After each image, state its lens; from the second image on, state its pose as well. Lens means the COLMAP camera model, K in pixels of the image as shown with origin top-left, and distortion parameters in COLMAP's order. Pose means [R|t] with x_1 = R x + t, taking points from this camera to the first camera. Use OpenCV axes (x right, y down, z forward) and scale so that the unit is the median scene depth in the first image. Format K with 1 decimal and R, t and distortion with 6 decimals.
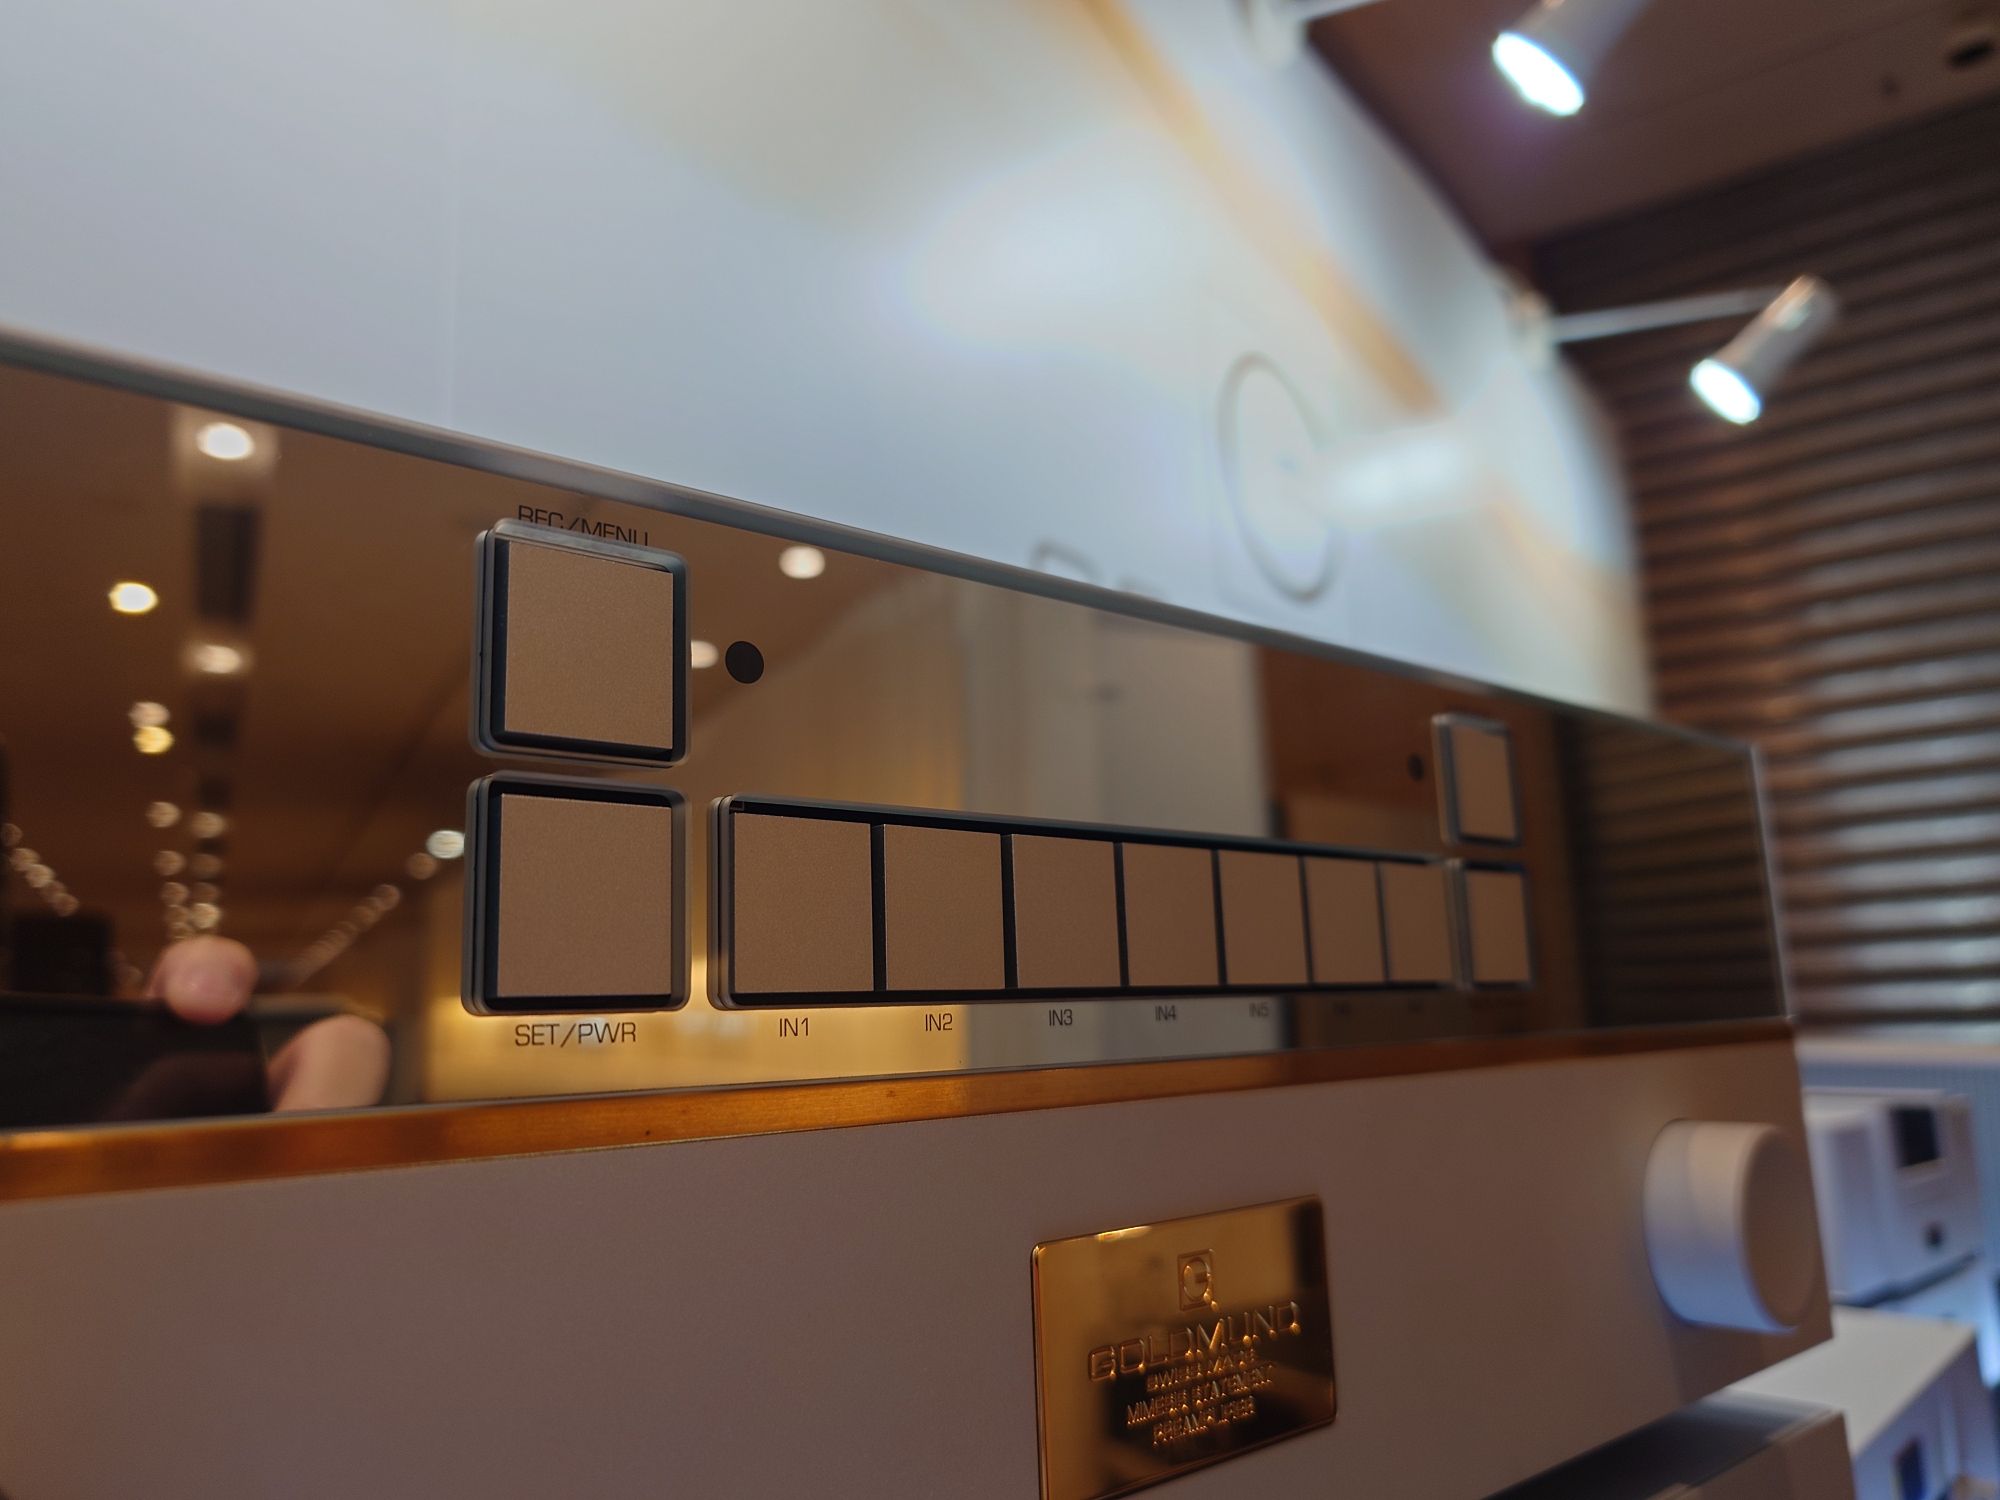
lens RADIAL K [[1439.8, 0, 1011.7], [0, 1439.8, 738.7], [0, 0, 1]] dist [0.010305, -0.011281]
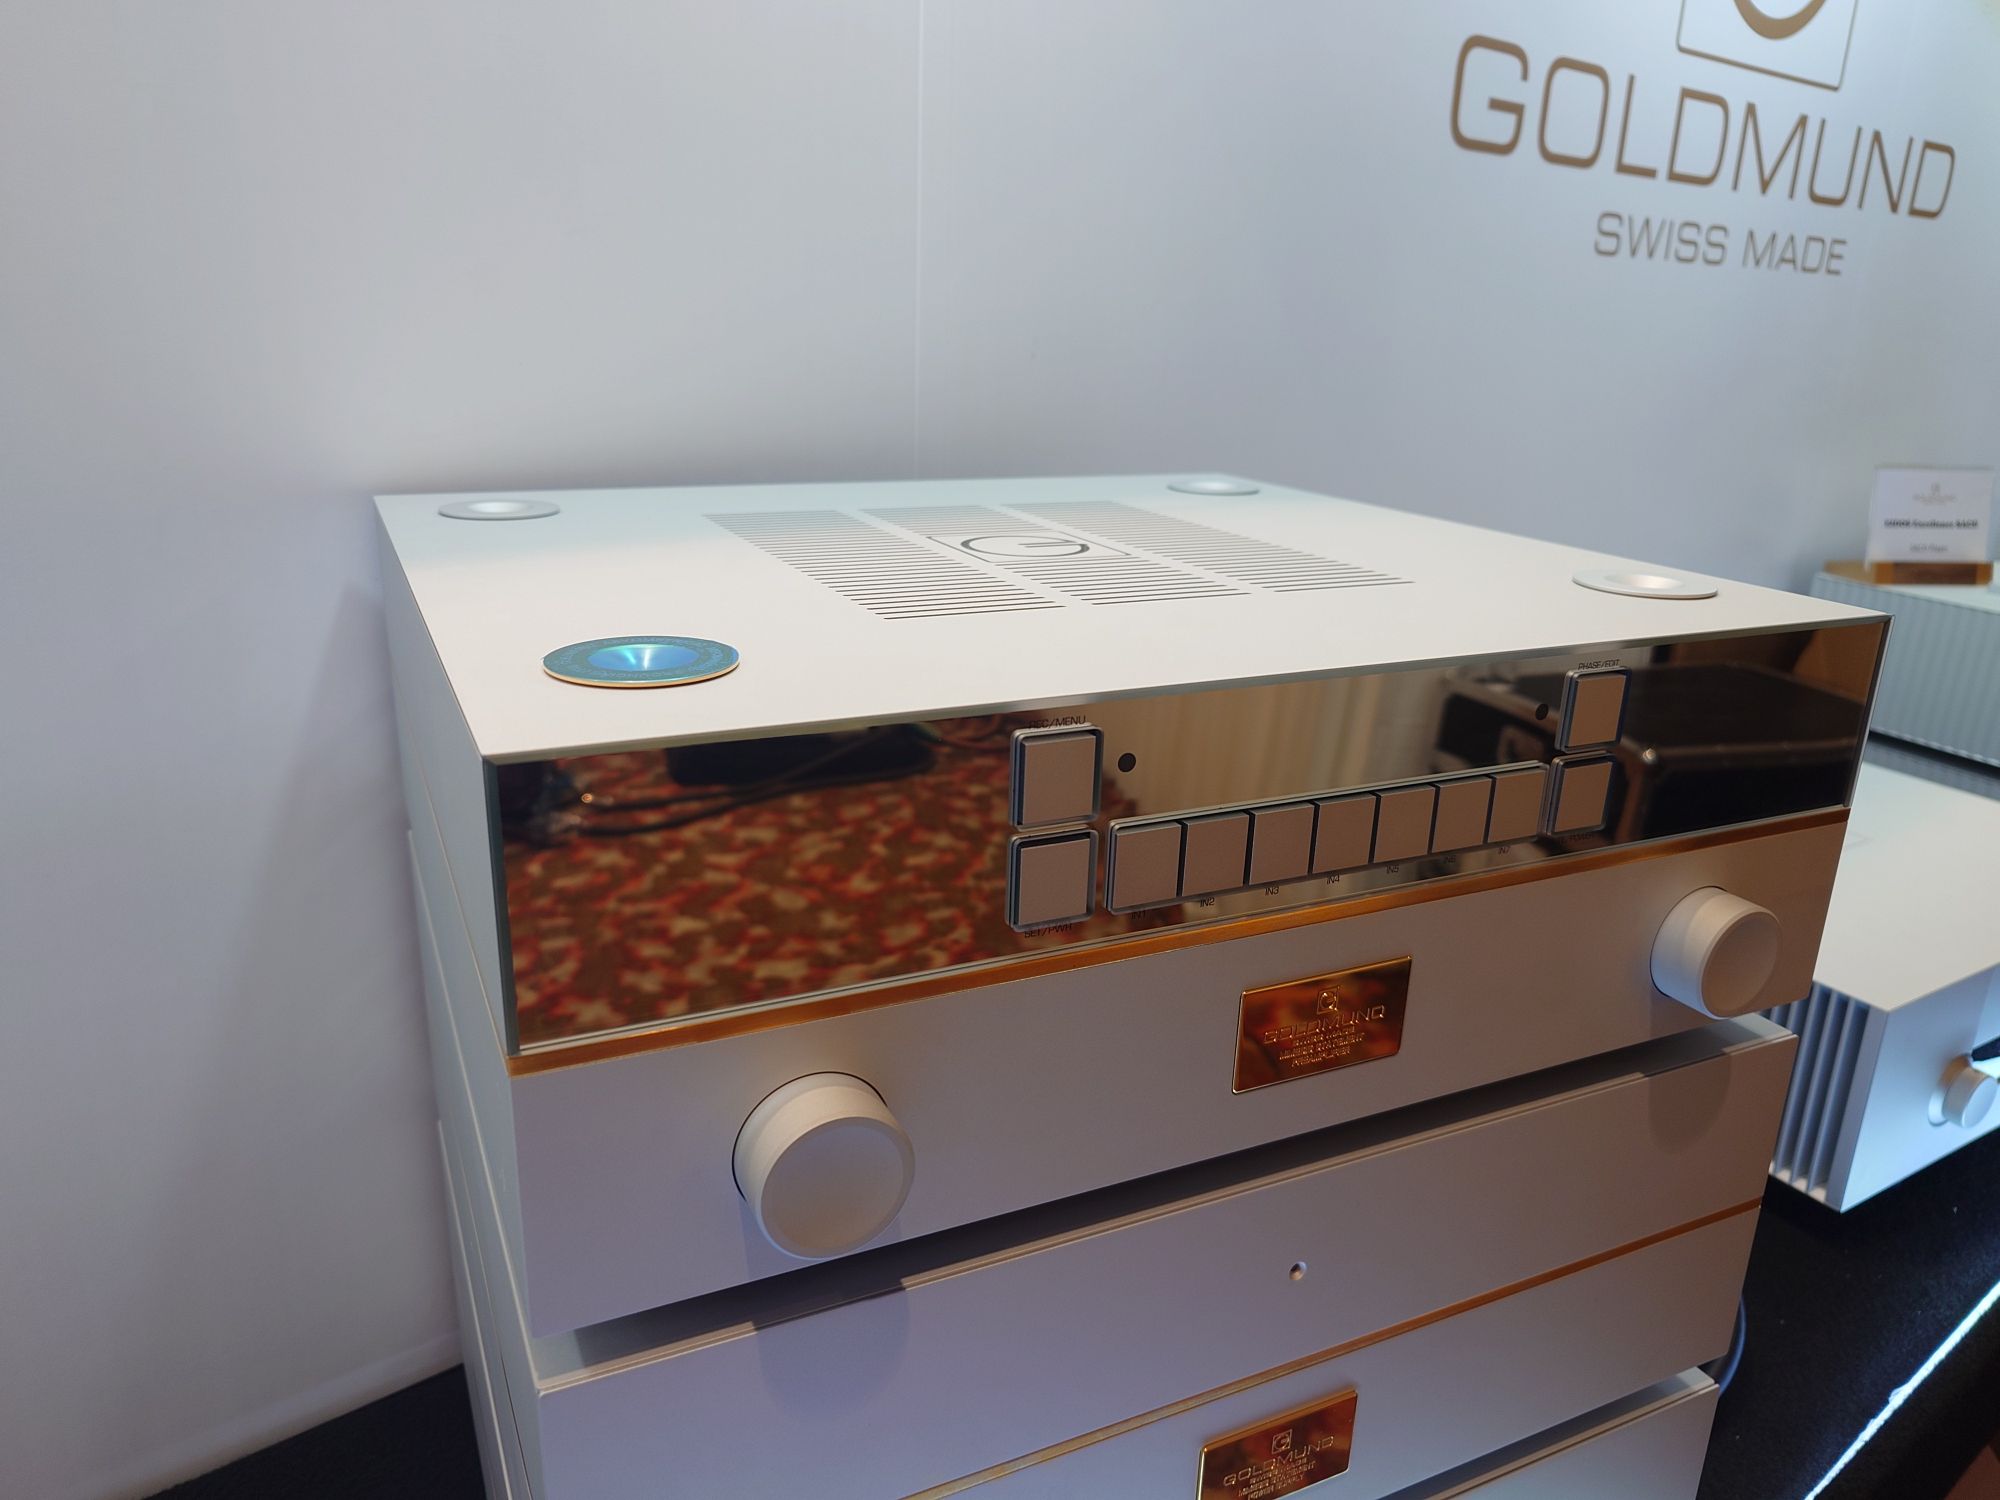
lens RADIAL K [[1439.8, 0, 1010.8], [0, 1439.8, 748.7], [0, 0, 1]] dist [0.010305, -0.011281]
pose [[0.961101, 0.145051, -0.235044, 0.031092], [-0.013997, 0.875483, 0.483047, -0.232128], [0.275843, -0.460967, 0.843457, -0.175208]]
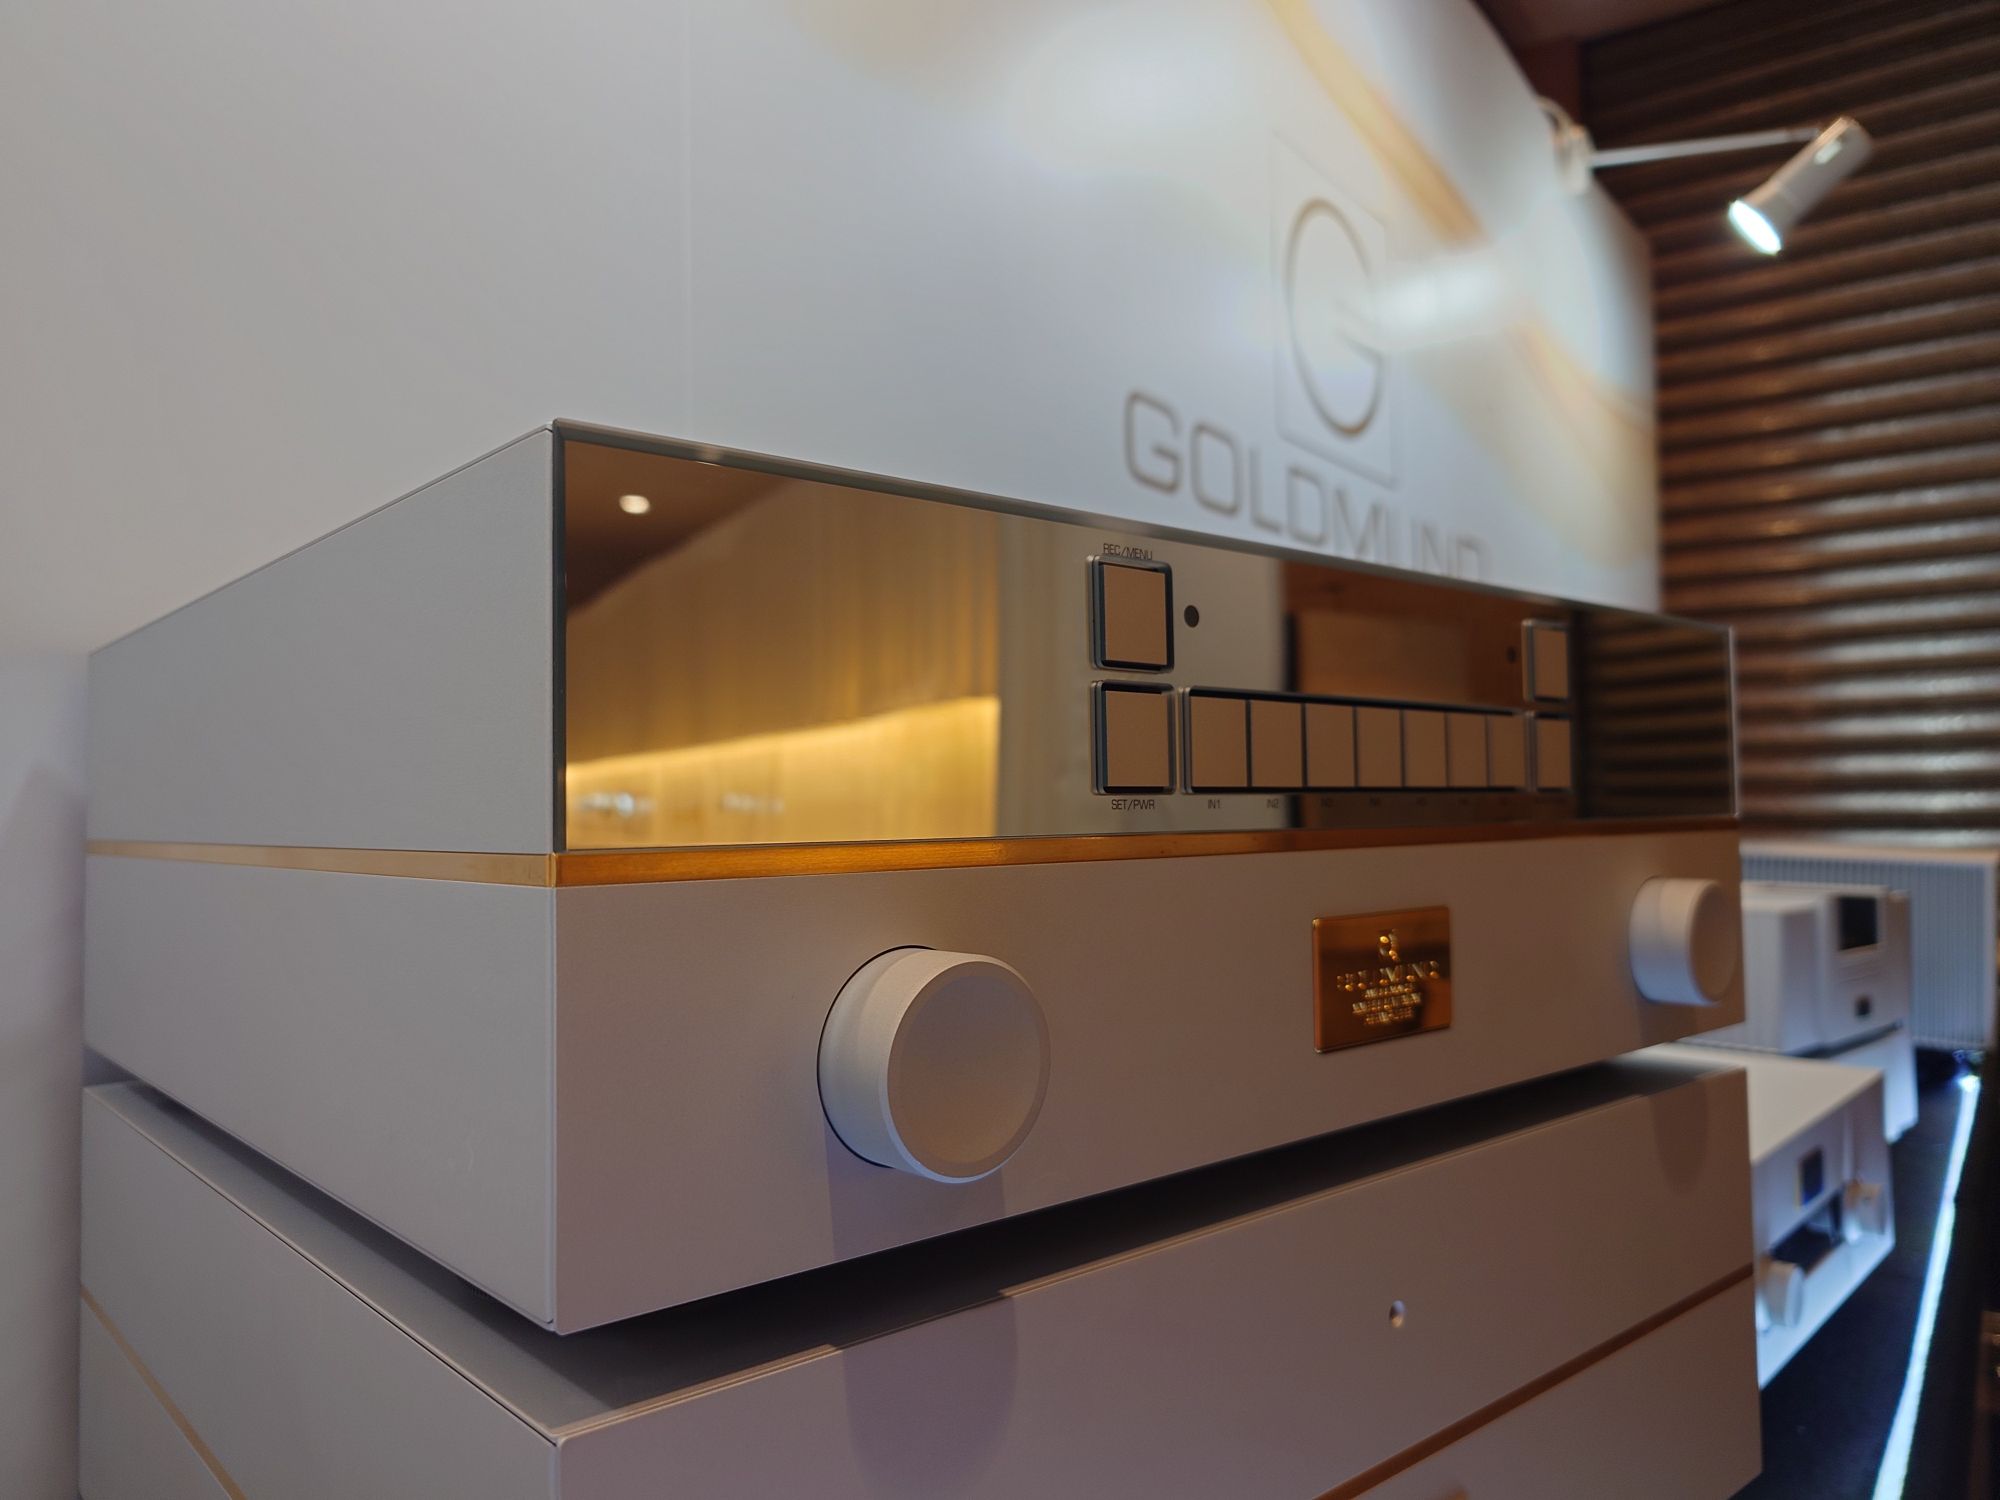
lens RADIAL K [[1439.8, 0, 999.6], [0, 1439.8, 741.9], [0, 0, 1]] dist [0.010305, -0.011281]
pose [[0.999757, 0.021867, -0.002612, -0.091600], [-0.021248, 0.988977, 0.146537, -0.034648], [0.005788, -0.146446, 0.989202, -0.195647]]
